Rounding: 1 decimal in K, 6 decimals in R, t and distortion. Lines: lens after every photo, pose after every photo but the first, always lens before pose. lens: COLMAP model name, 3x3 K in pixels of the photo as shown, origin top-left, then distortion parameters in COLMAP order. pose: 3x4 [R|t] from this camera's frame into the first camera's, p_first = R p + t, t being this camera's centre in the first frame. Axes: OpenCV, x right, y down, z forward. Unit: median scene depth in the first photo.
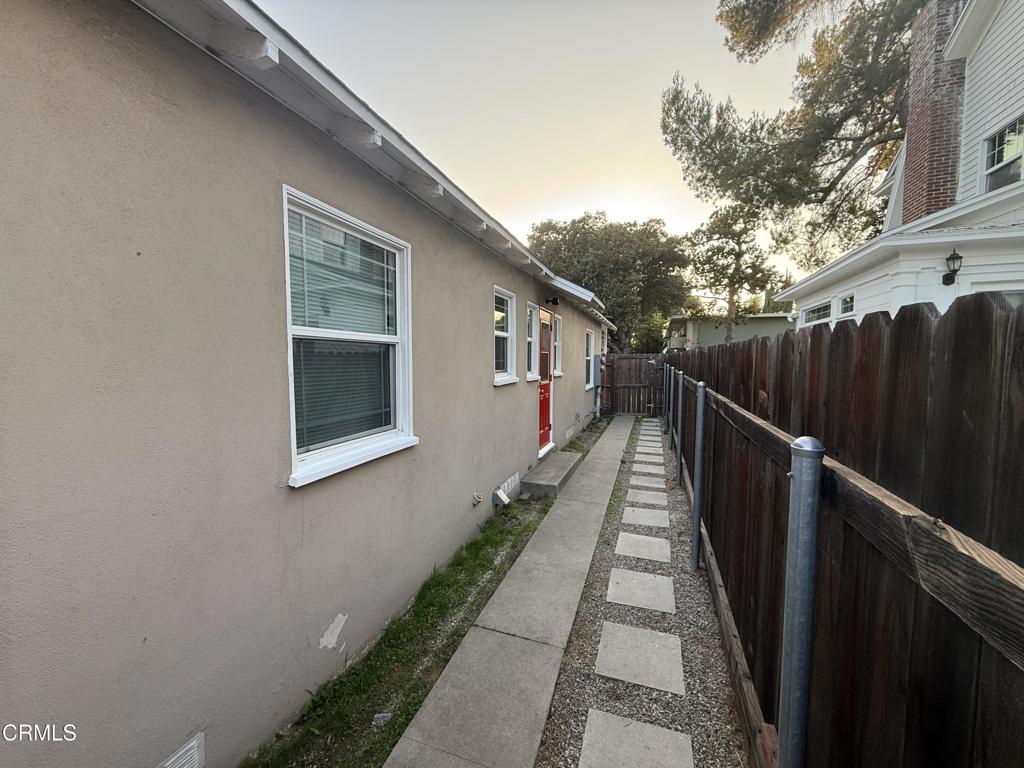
lens RADIAL K [[406.6, 0, 508.5], [0, 406.6, 384.4], [0, 0, 1]] dist [0.000976, -0.000230]
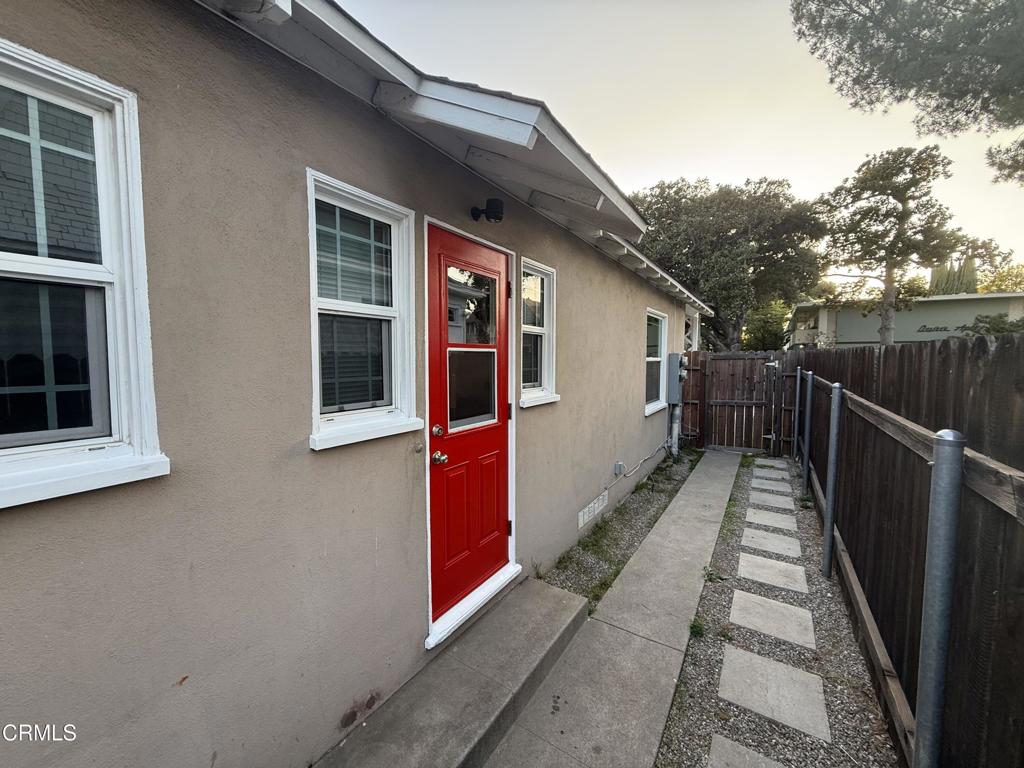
lens RADIAL K [[409.6, 0, 510.0], [0, 409.6, 384.4], [0, 0, 1]] dist [0.001368, -0.000079]
pose [[0.975429, 0.012120, -0.219980, 0.038635], [-0.011290, 0.999924, 0.005032, -0.008884], [0.220024, -0.002425, 0.975492, 0.117410]]
